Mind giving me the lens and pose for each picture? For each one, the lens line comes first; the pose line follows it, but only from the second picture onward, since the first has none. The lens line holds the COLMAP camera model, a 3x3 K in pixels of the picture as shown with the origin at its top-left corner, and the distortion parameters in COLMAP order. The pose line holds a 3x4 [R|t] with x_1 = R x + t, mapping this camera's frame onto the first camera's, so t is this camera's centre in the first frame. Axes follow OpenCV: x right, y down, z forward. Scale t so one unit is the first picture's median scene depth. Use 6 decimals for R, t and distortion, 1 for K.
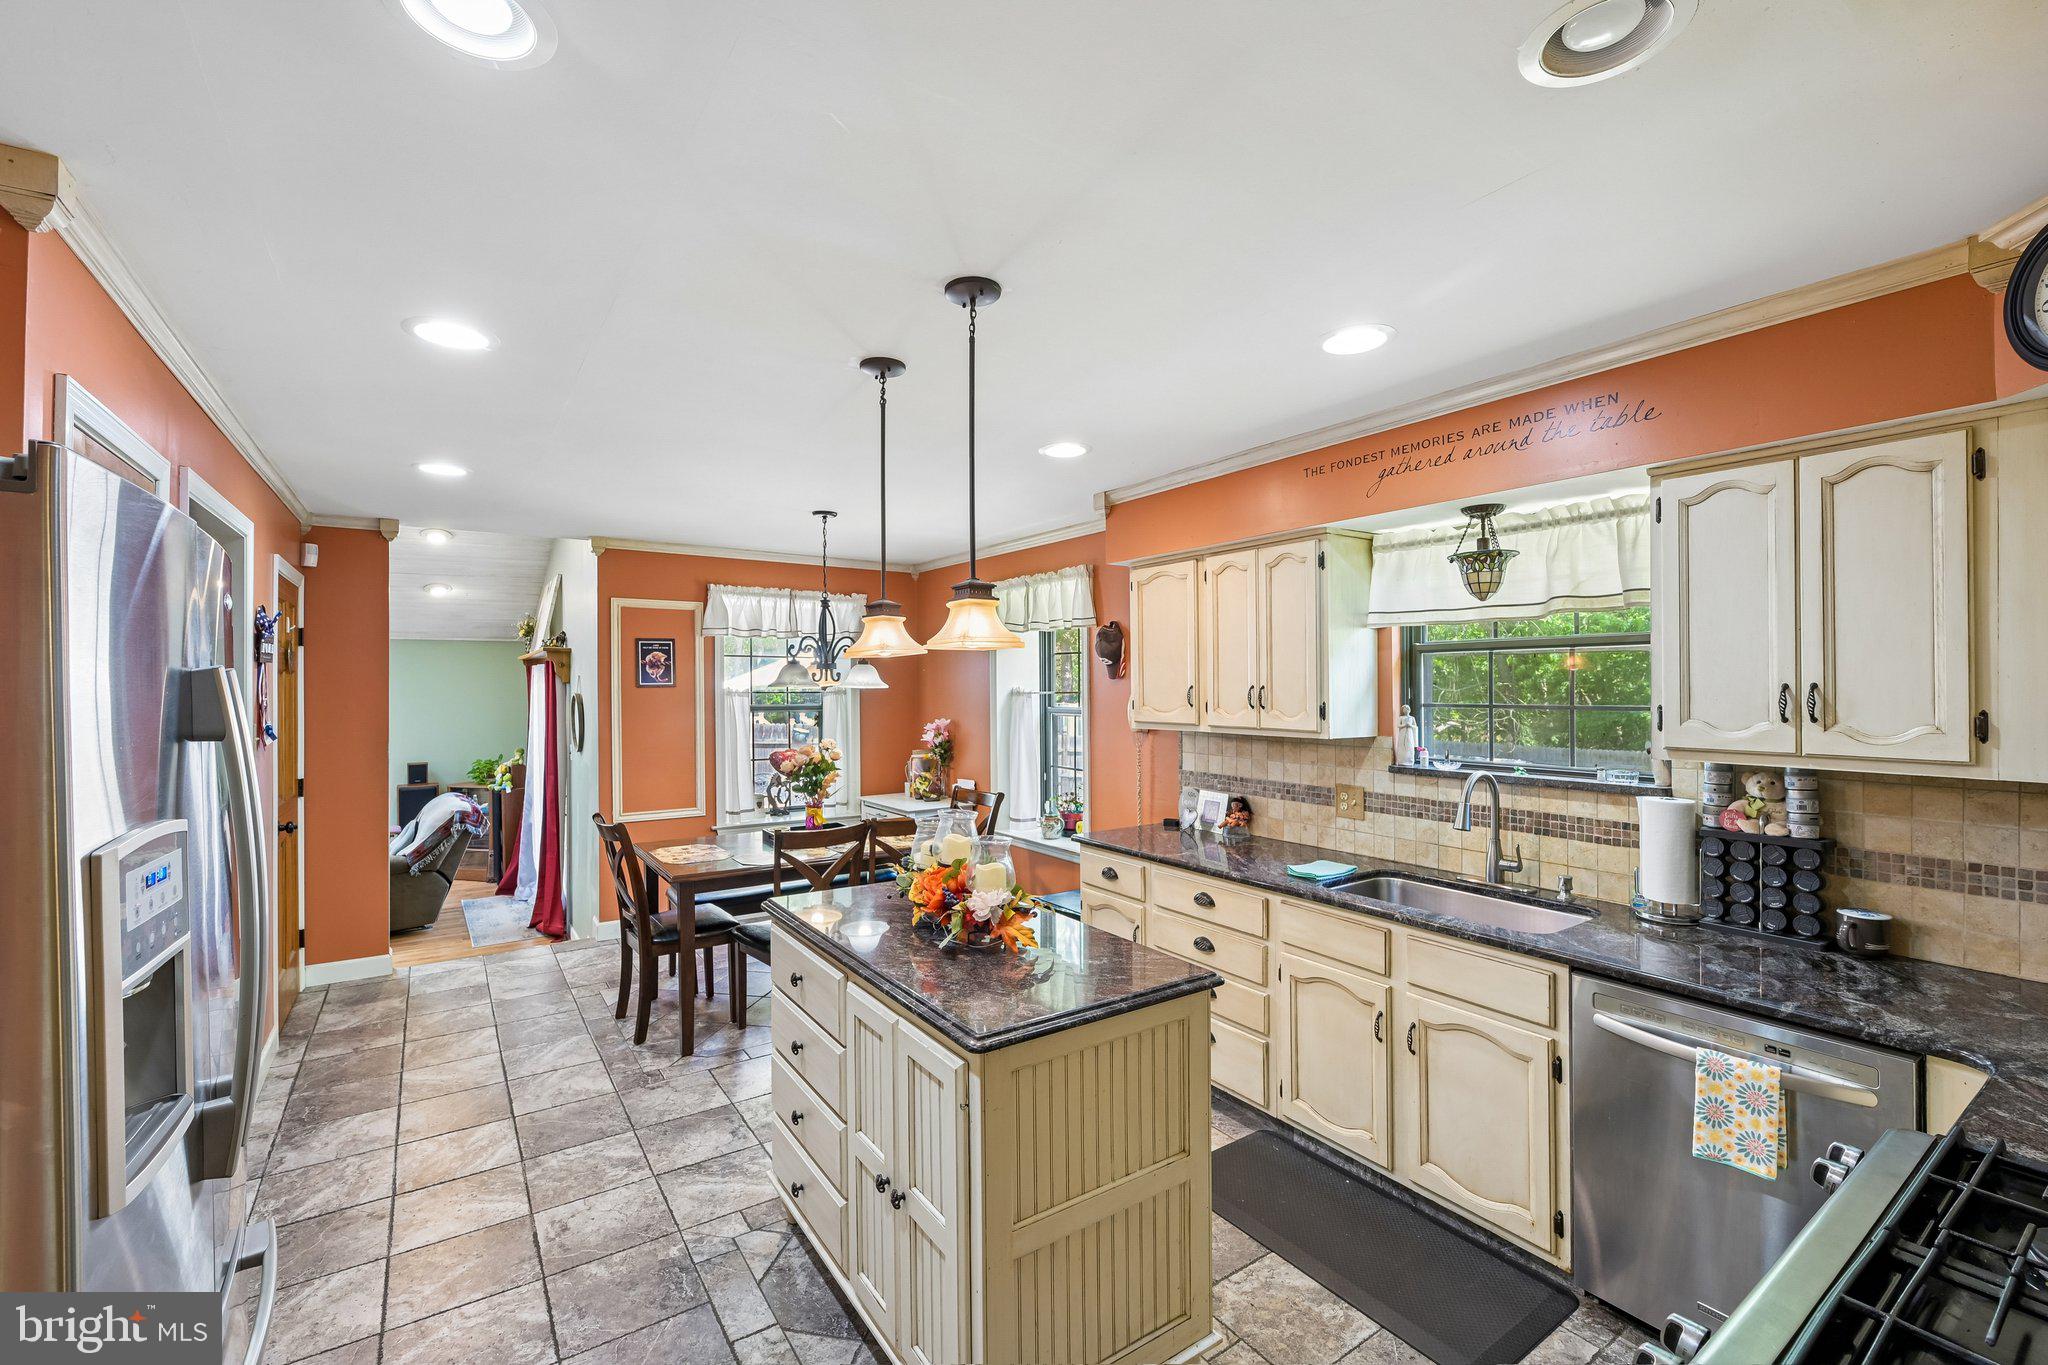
lens RADIAL K [[852.1, 0, 1032.4], [0, 852.1, 689.1], [0, 0, 1]] dist [0.002345, 0.000258]
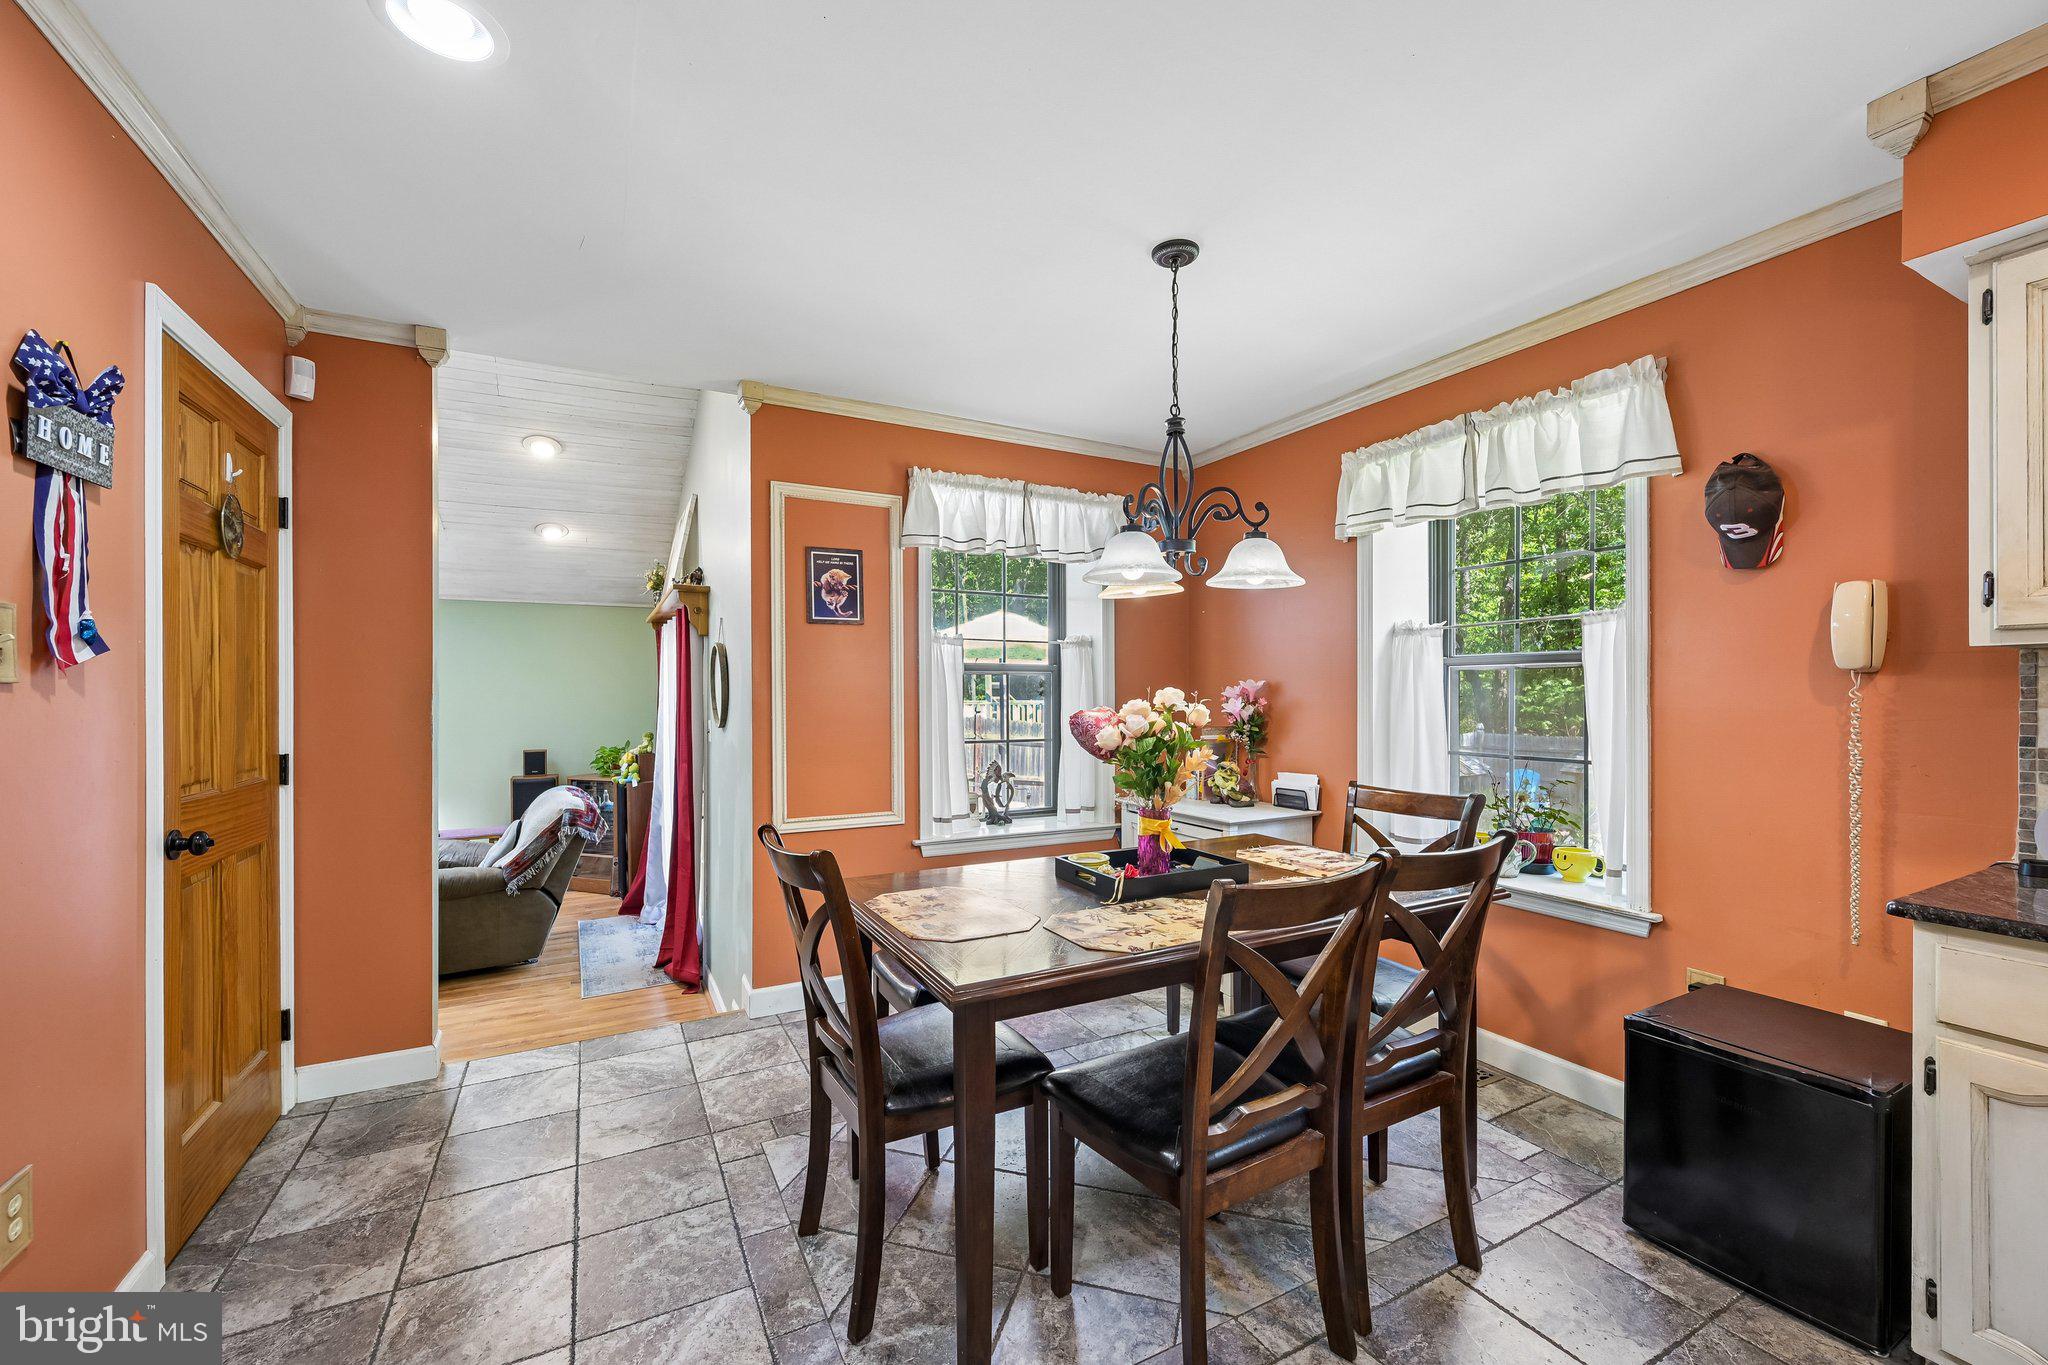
lens RADIAL K [[810.5, 0, 1017.6], [0, 810.5, 689.1], [0, 0, 1]] dist [0.000402, 0.000082]
pose [[0.992016, -0.002788, -0.126079, -0.211073], [0.001640, 0.999956, -0.009208, 0.049058], [0.126099, 0.008927, 0.991977, 0.379883]]
